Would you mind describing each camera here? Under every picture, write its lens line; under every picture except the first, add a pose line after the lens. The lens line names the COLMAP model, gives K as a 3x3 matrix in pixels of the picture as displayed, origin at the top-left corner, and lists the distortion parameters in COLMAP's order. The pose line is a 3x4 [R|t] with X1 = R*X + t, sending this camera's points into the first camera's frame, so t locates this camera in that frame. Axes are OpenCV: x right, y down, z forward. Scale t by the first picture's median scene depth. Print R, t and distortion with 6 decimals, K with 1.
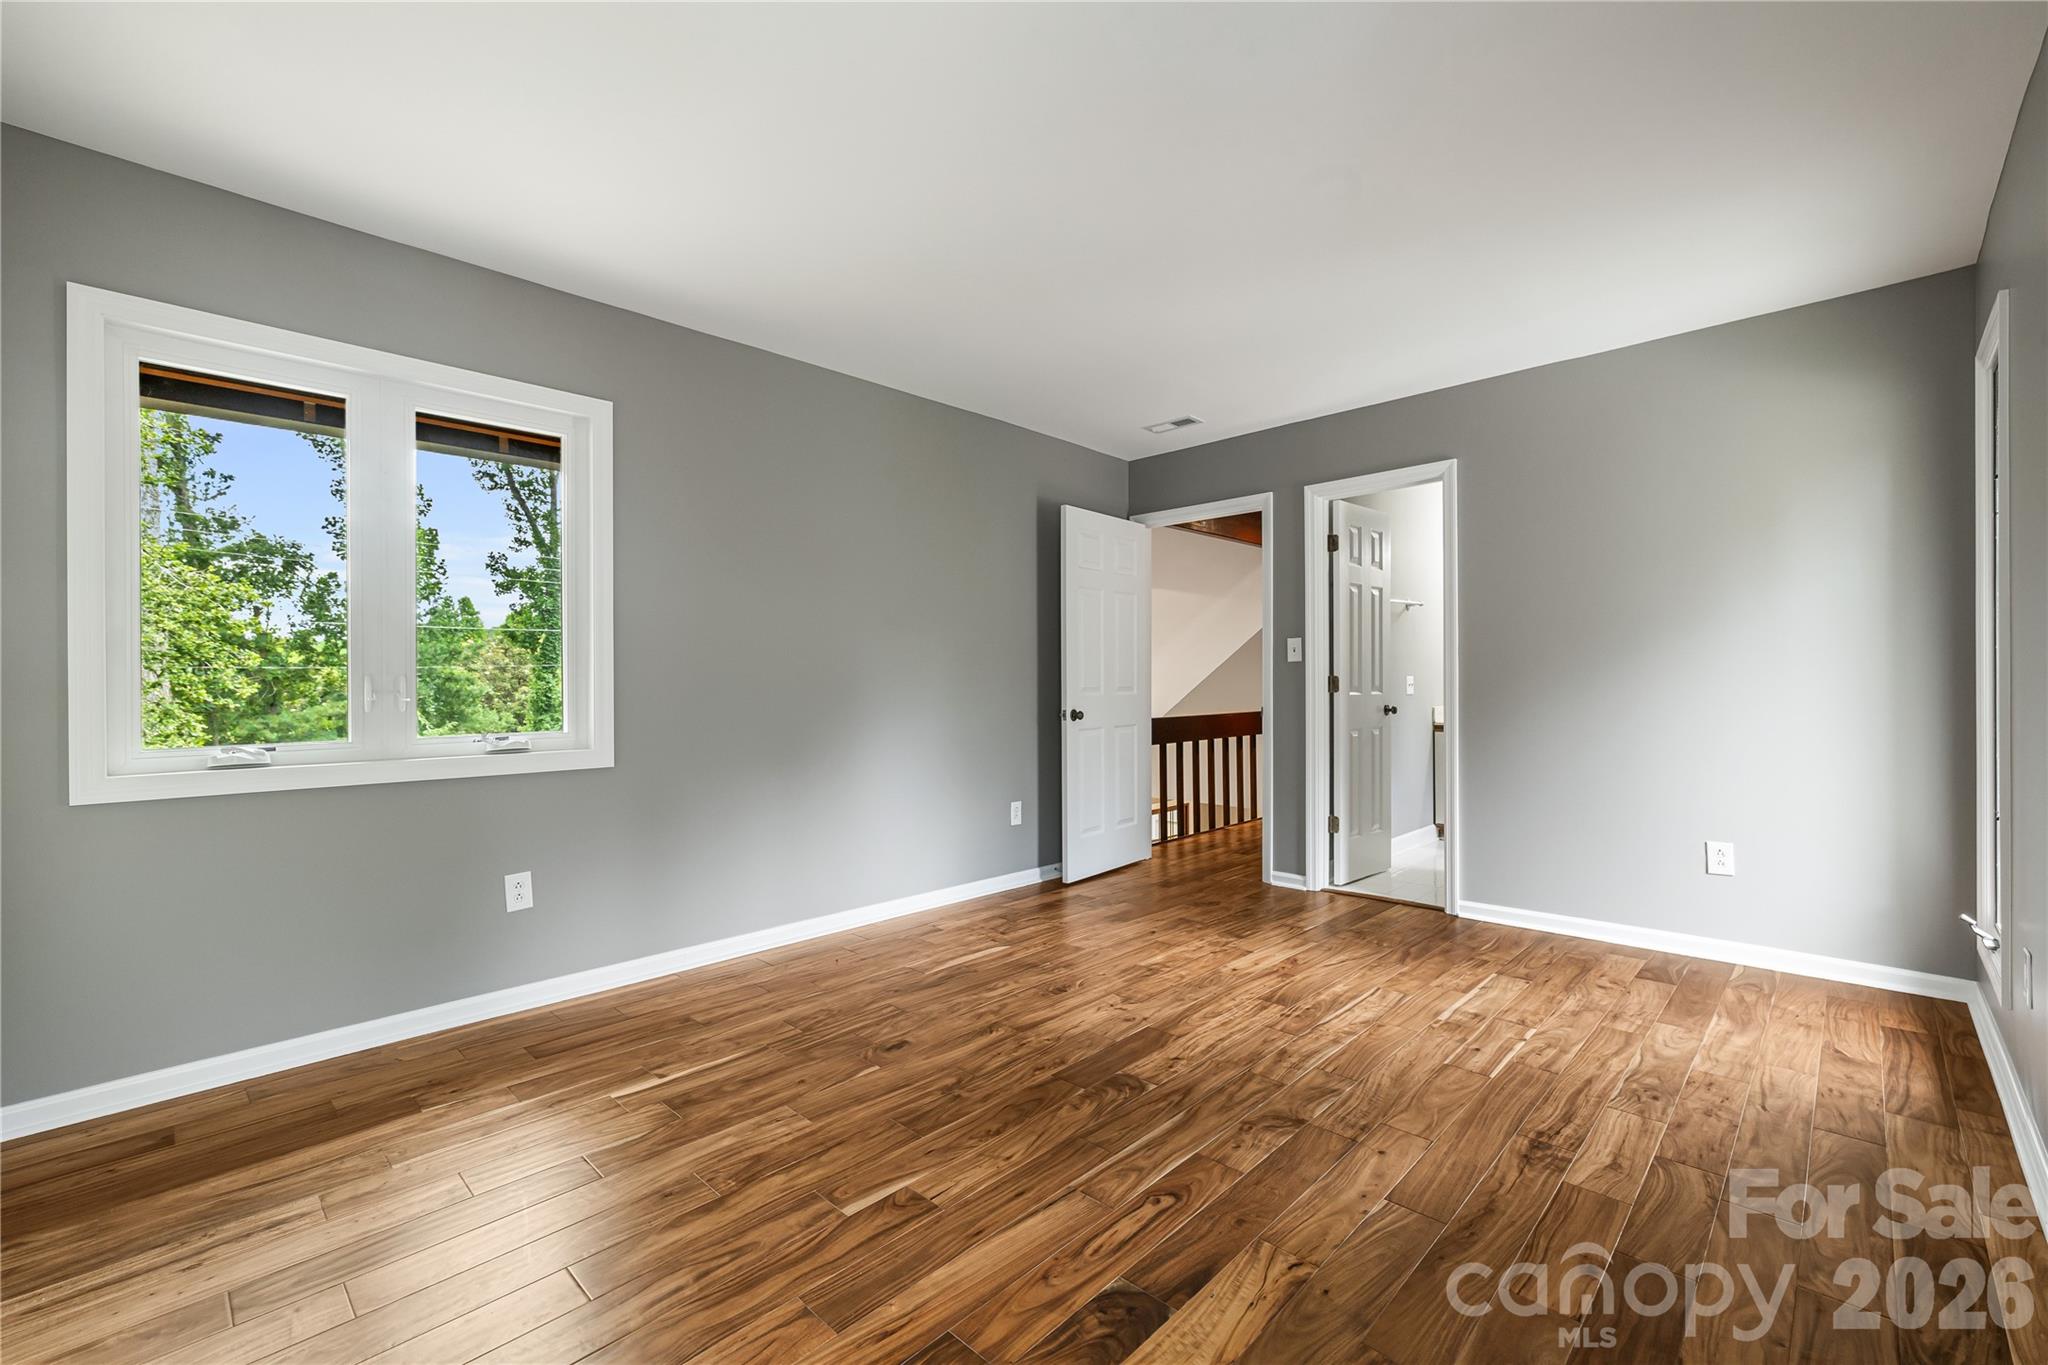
lens RADIAL K [[865.7, 0, 1004.7], [0, 865.7, 688.1], [0, 0, 1]] dist [0.005742, -0.001110]
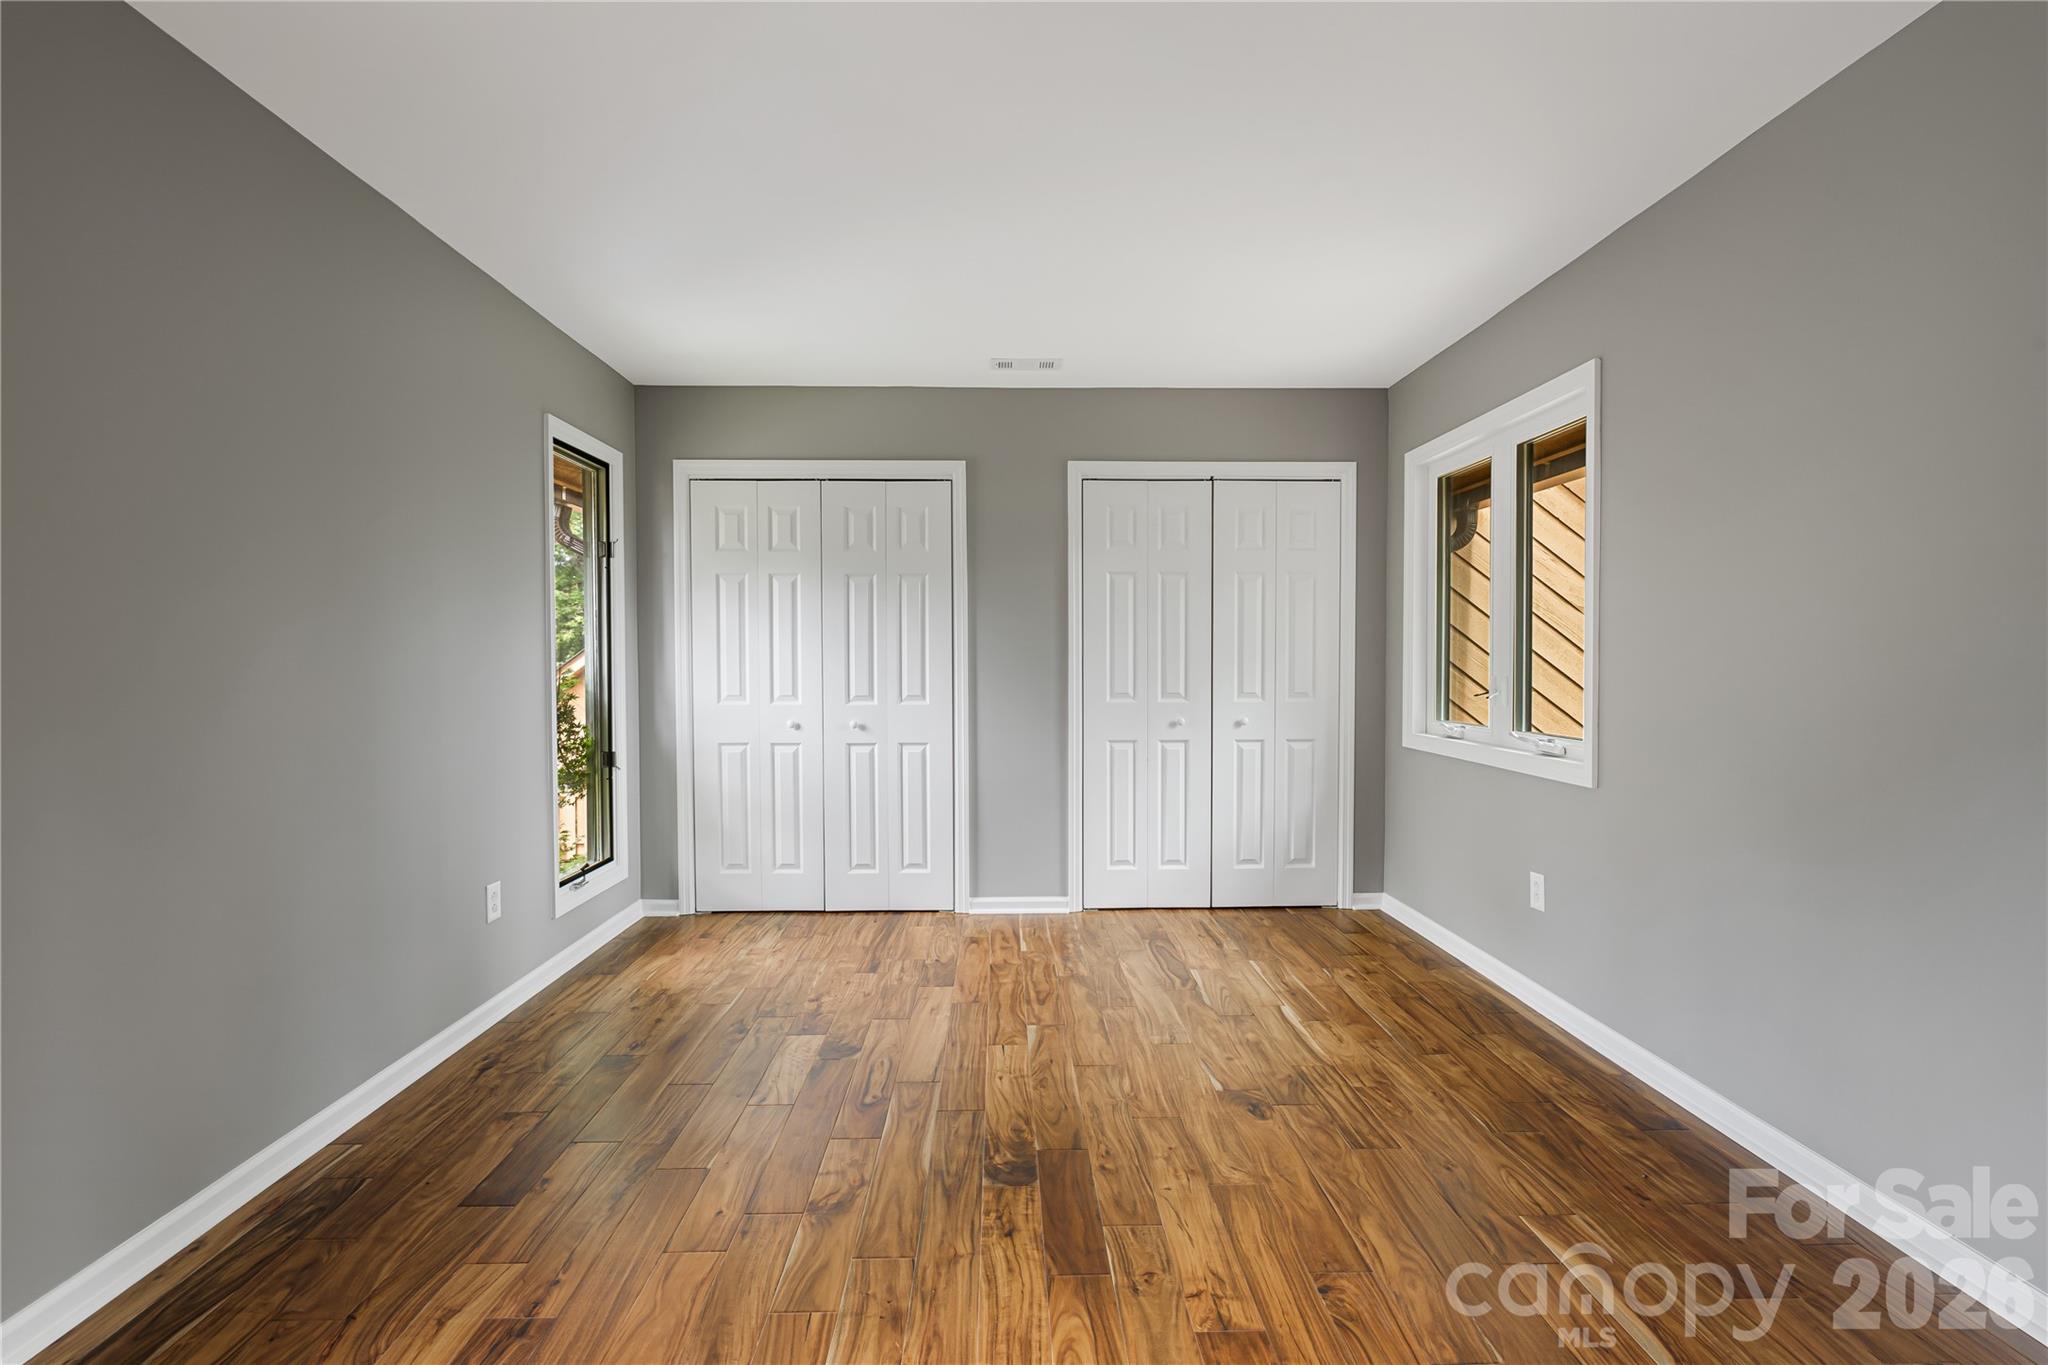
lens RADIAL K [[912.8, 0, 1030.1], [0, 912.8, 677.4], [0, 0, 1]] dist [-0.005208, 0.000163]
pose [[-0.682944, 0.022827, -0.730114, 0.878527], [-0.001357, 0.999470, 0.032518, -0.068807], [0.730469, 0.023199, -0.682552, 1.837876]]
